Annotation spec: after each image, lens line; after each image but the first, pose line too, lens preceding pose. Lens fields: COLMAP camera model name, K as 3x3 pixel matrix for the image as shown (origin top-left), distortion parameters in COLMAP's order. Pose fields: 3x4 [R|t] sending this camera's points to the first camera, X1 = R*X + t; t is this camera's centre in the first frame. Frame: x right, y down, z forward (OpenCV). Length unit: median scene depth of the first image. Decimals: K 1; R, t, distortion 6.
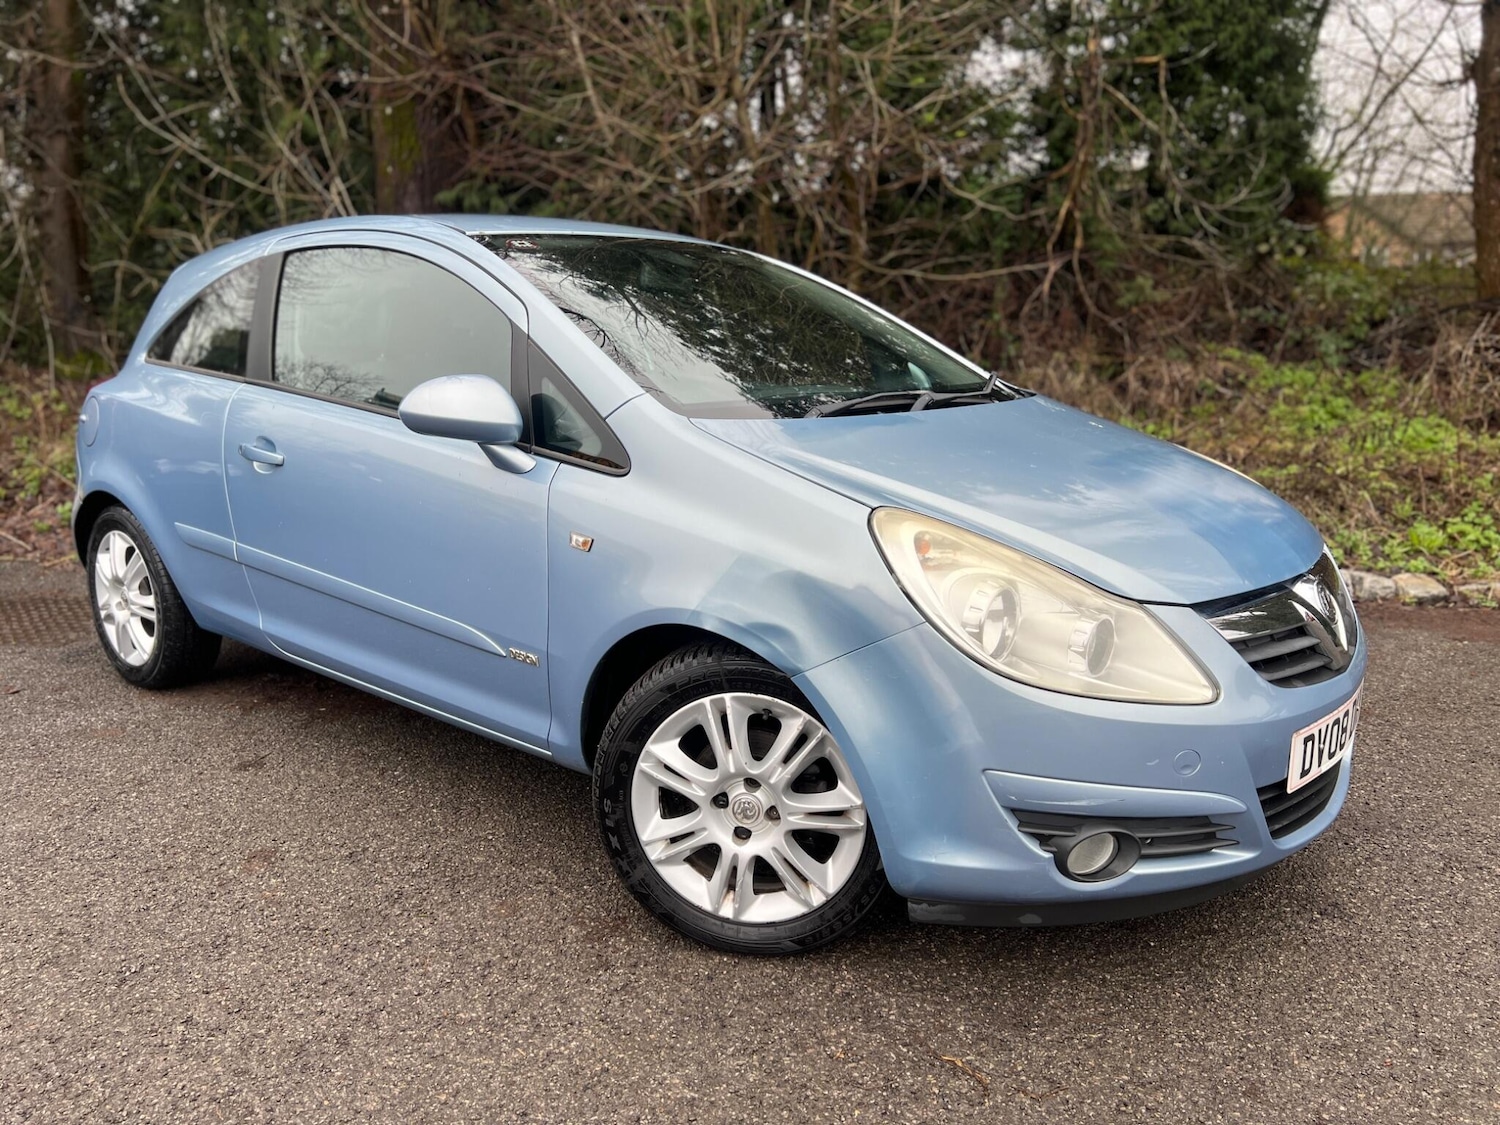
lens RADIAL K [[1131.7, 0, 748.3], [0, 1131.7, 572.8], [0, 0, 1]] dist [0.048391, -0.054866]
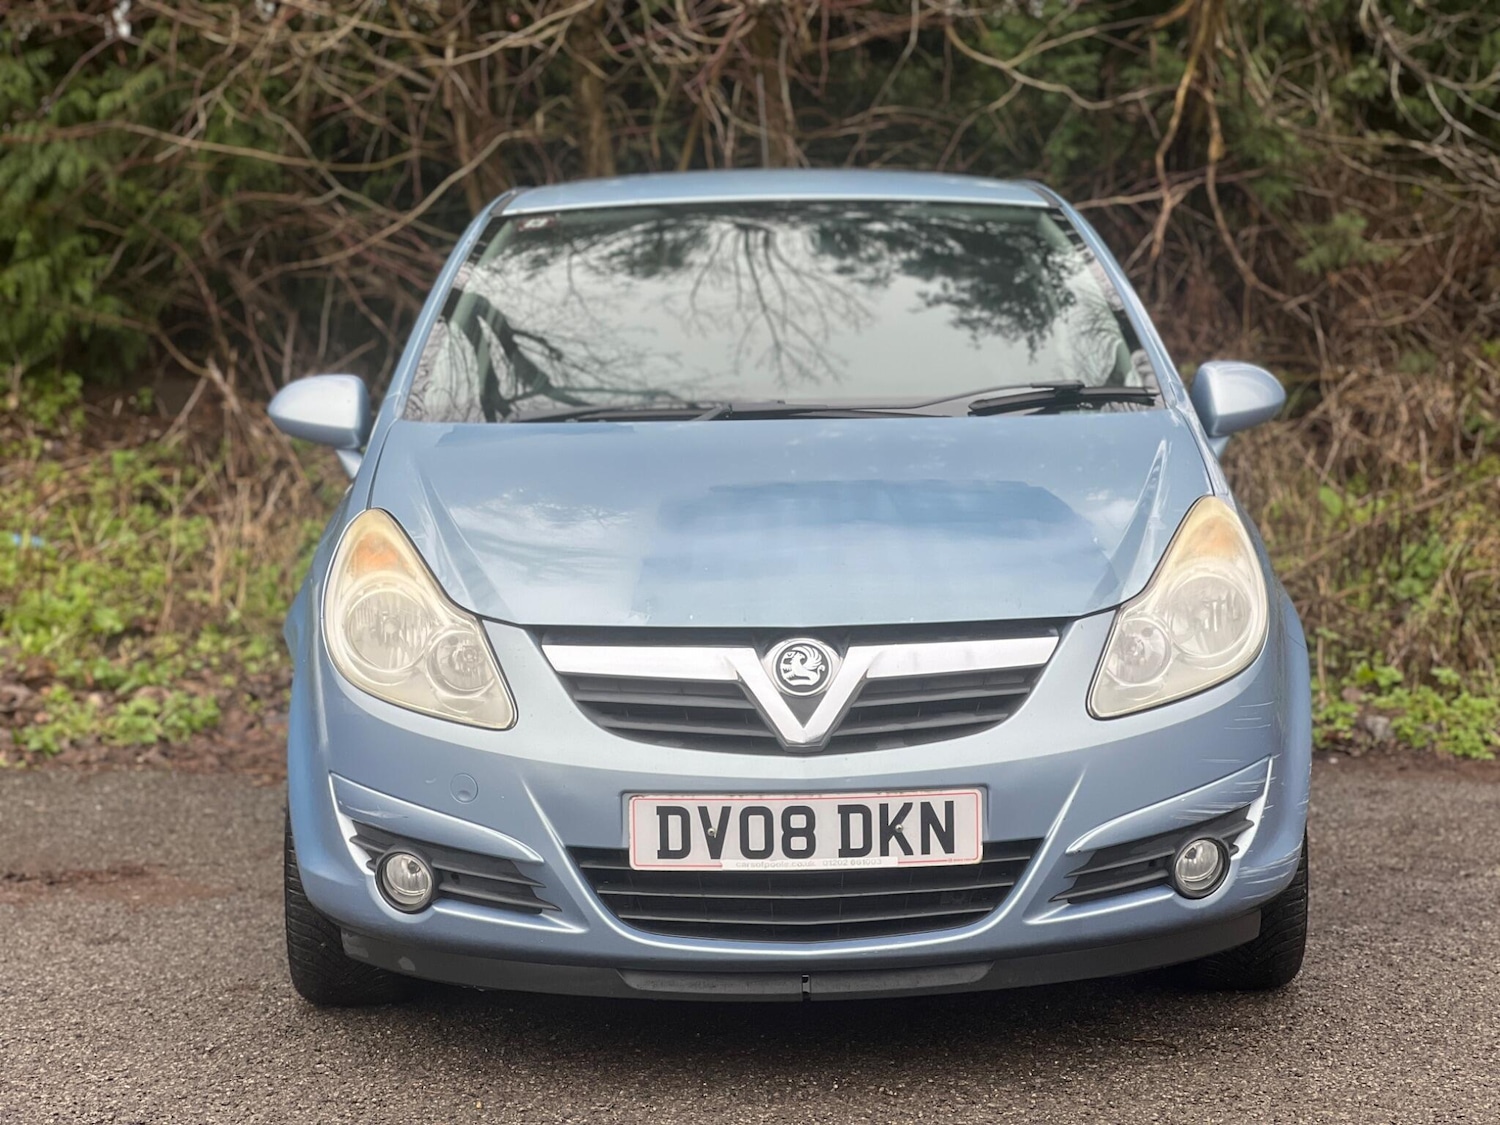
lens RADIAL K [[3392.5, 0, 754.7], [0, 3392.5, 487.8], [0, 0, 1]] dist [-0.065744, 3.959453]
pose [[0.990544, -0.018585, 0.135934, -0.120634], [0.040604, 0.986109, -0.161061, 0.092762], [-0.131052, 0.165058, 0.977538, -0.424377]]
